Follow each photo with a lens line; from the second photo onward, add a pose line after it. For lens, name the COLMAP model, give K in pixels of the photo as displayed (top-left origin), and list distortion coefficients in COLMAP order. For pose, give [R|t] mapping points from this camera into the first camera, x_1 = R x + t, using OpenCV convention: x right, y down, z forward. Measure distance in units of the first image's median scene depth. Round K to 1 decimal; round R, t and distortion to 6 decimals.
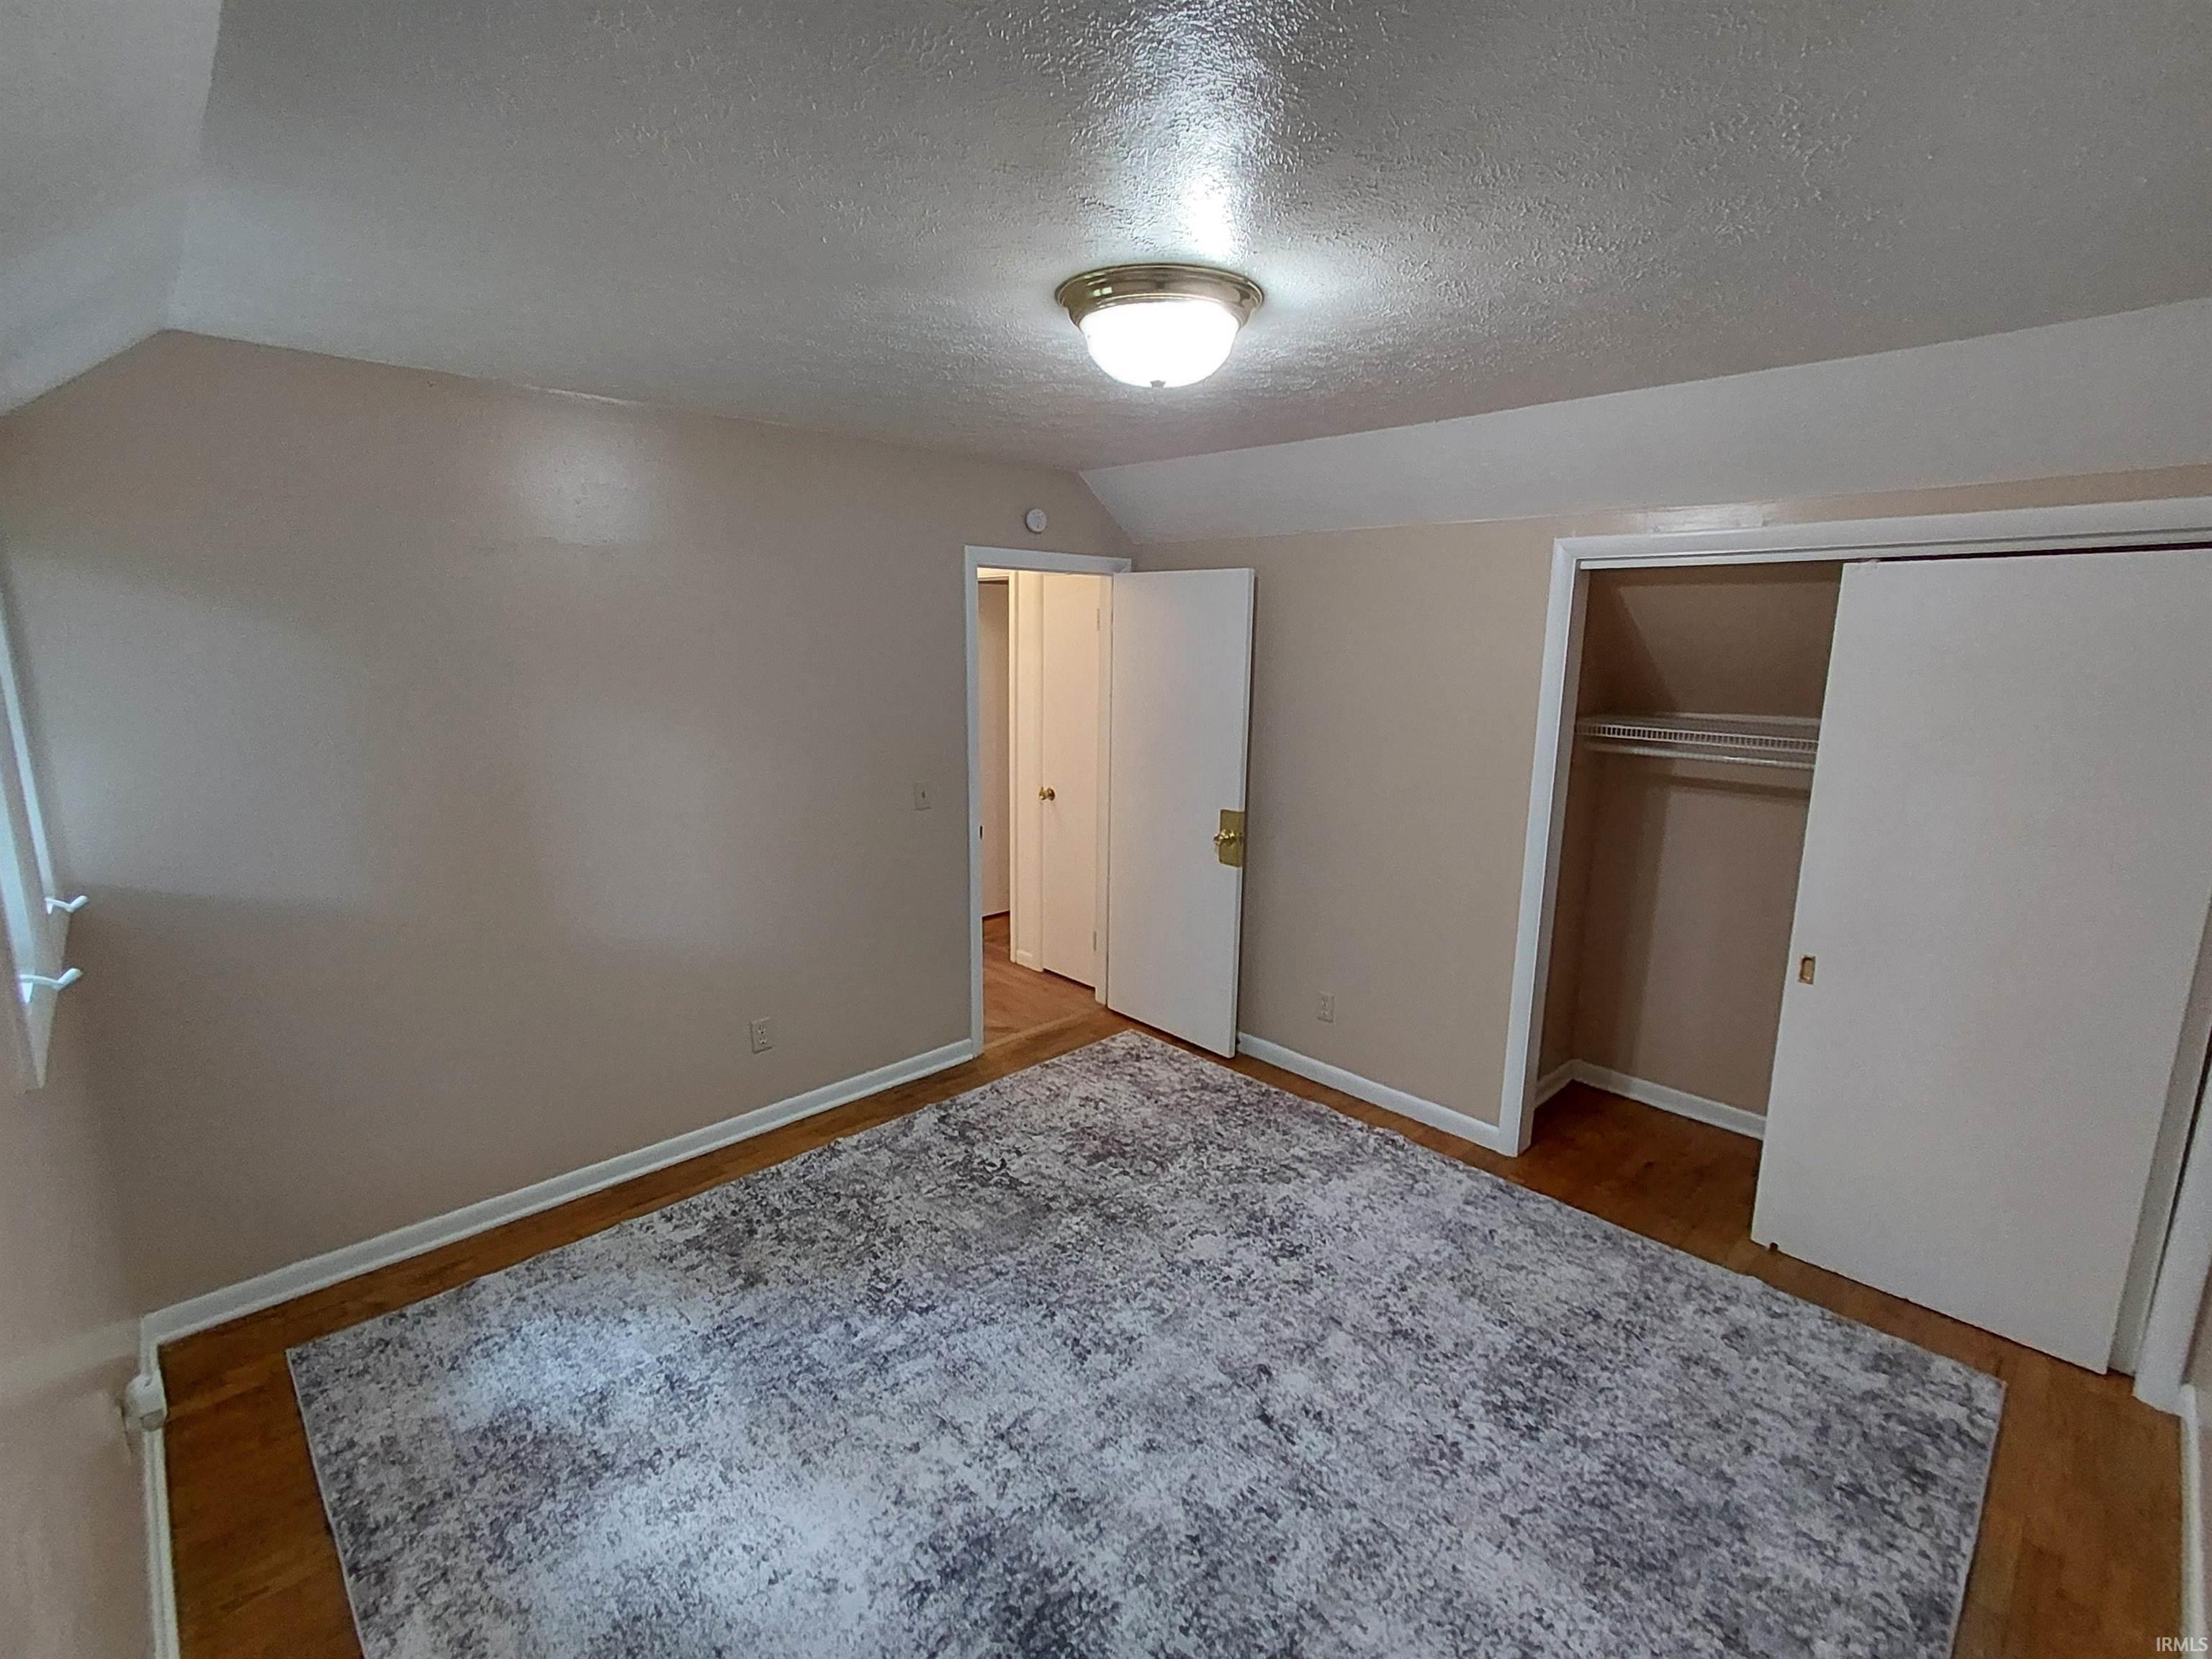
lens RADIAL K [[1004.0, 0, 1106.6], [0, 1004.0, 829.7], [0, 0, 1]] dist [0.010144, -0.003400]
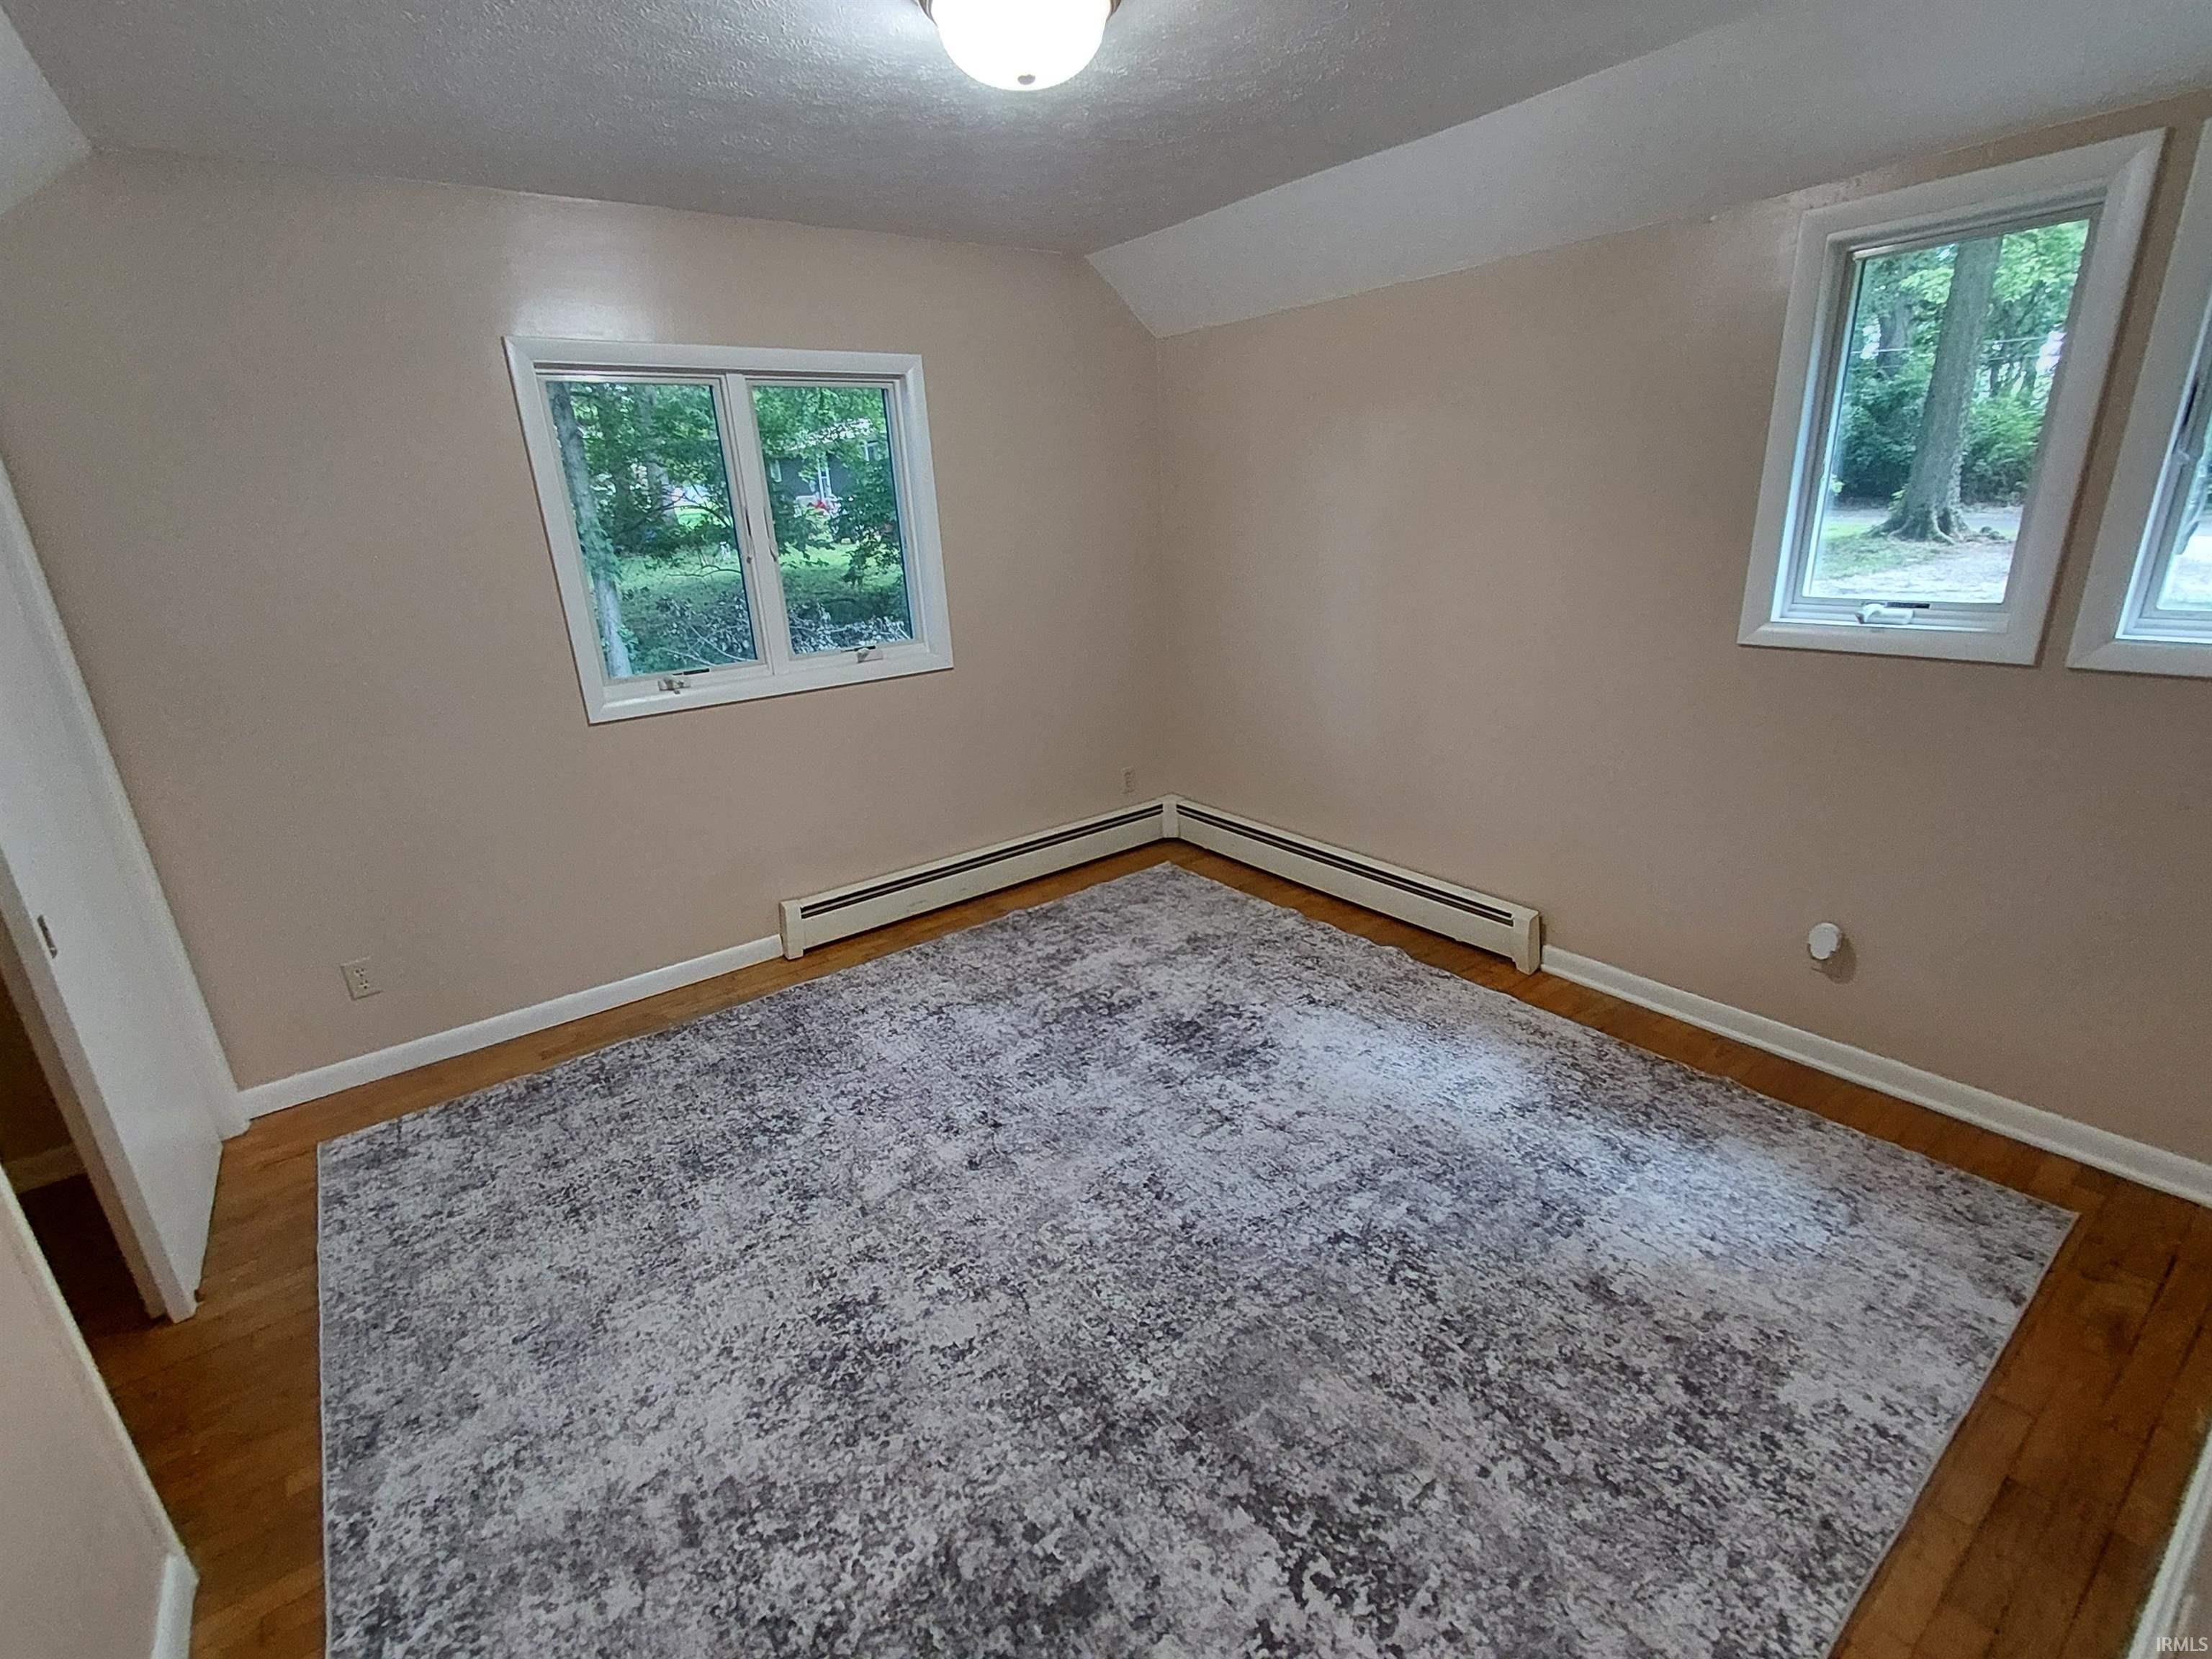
lens RADIAL K [[1004.0, 0, 1106.8], [0, 1004.0, 825.4], [0, 0, 1]] dist [0.010144, -0.003400]
pose [[-0.991732, -0.004278, 0.128256, -0.096267], [0.060297, 0.866709, 0.495156, -0.229692], [-0.113279, 0.498796, -0.859285, 1.559934]]
